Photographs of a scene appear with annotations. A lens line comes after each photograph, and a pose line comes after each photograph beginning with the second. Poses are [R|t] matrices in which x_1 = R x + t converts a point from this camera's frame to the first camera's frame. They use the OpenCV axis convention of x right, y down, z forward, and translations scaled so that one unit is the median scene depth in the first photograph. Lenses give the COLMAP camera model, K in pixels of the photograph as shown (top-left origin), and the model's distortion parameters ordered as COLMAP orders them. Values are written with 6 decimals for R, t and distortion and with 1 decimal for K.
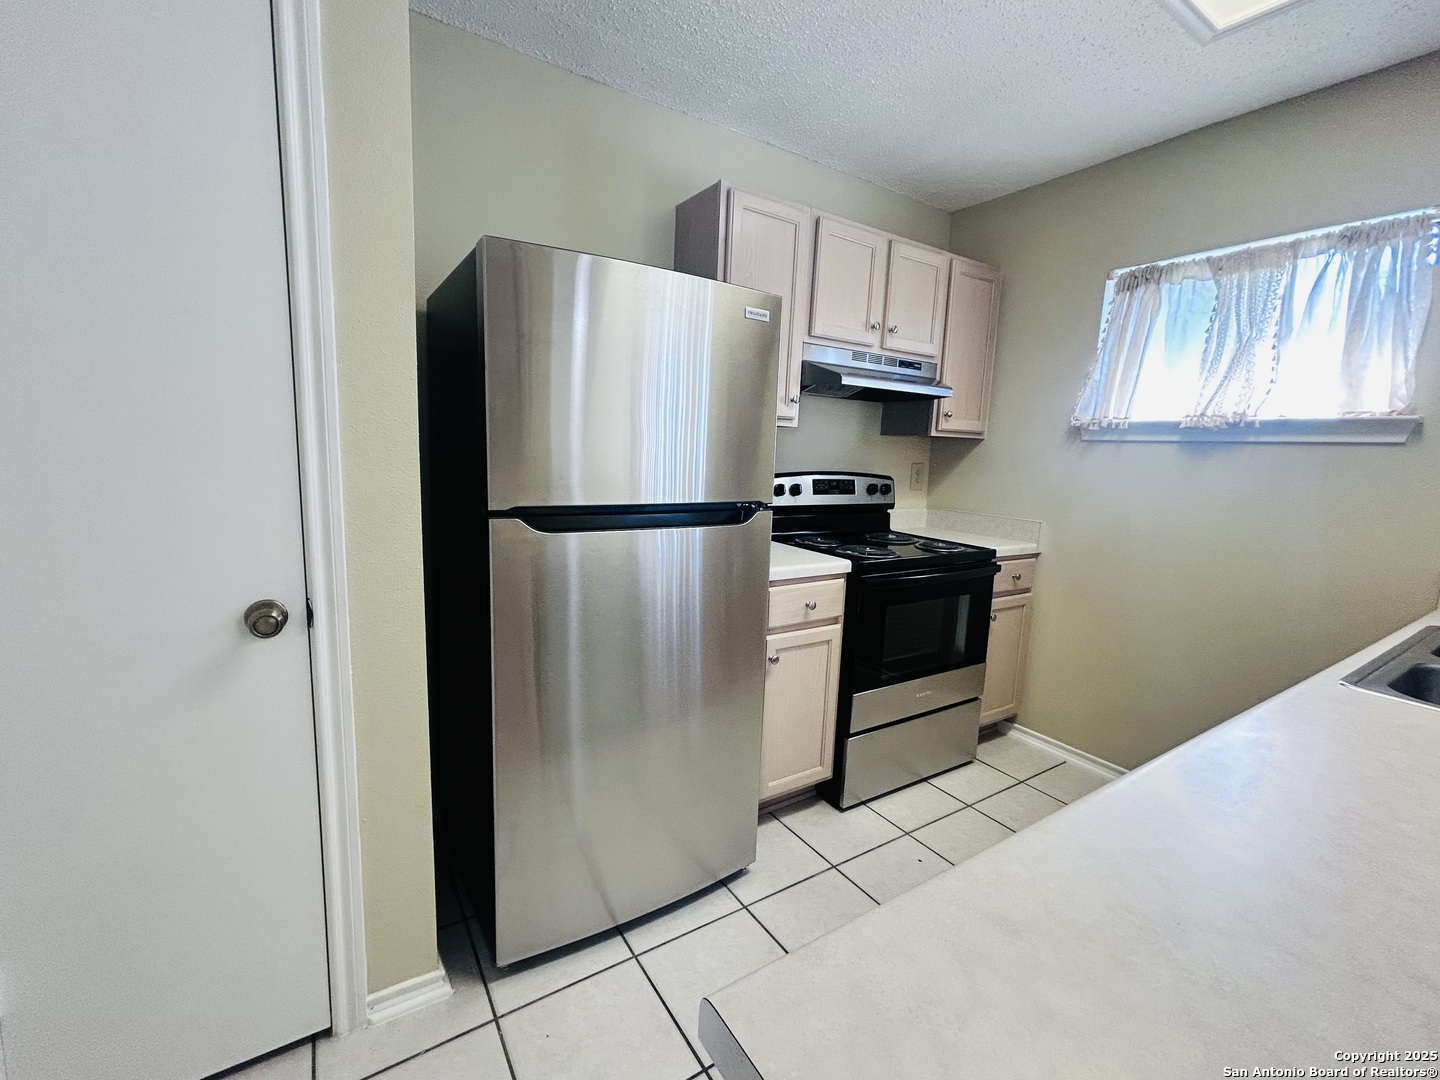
lens RADIAL K [[619.8, 0, 720.7], [0, 619.8, 538.1], [0, 0, 1]] dist [0.000222, 0.000109]
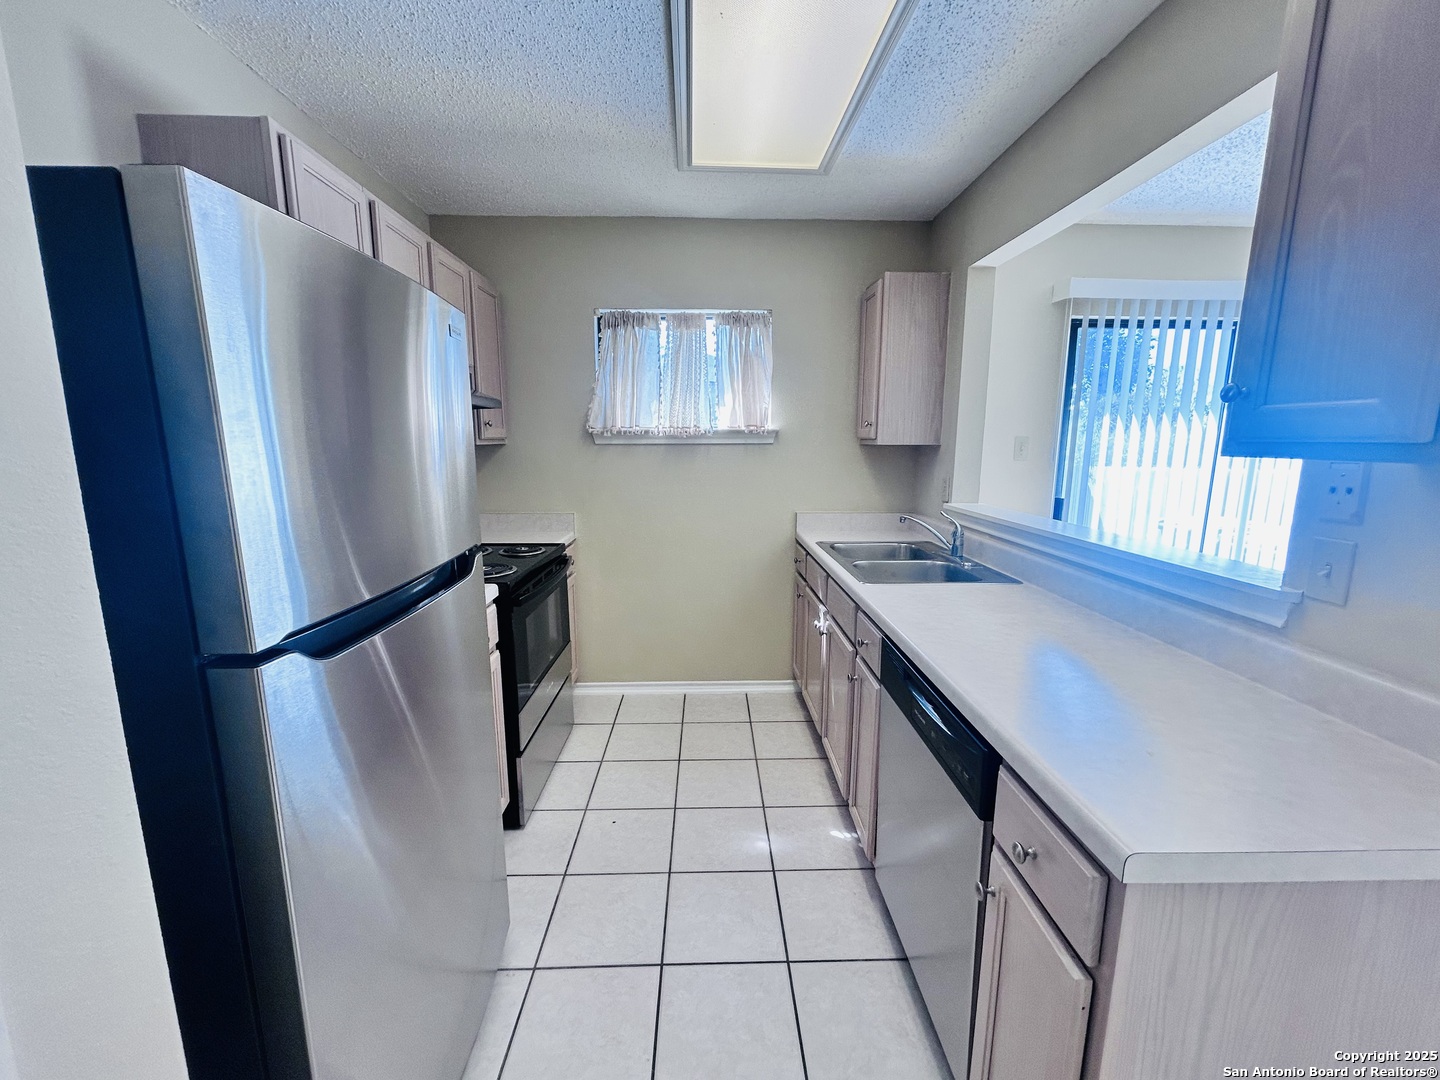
lens RADIAL K [[580.4, 0, 721.4], [0, 580.4, 539.4], [0, 0, 1]] dist [-0.003941, 0.000252]
pose [[0.519484, -0.185374, 0.834130, -0.319019], [0.150949, 0.980740, 0.123947, -0.081998], [-0.841042, 0.061523, 0.537461, 0.186148]]
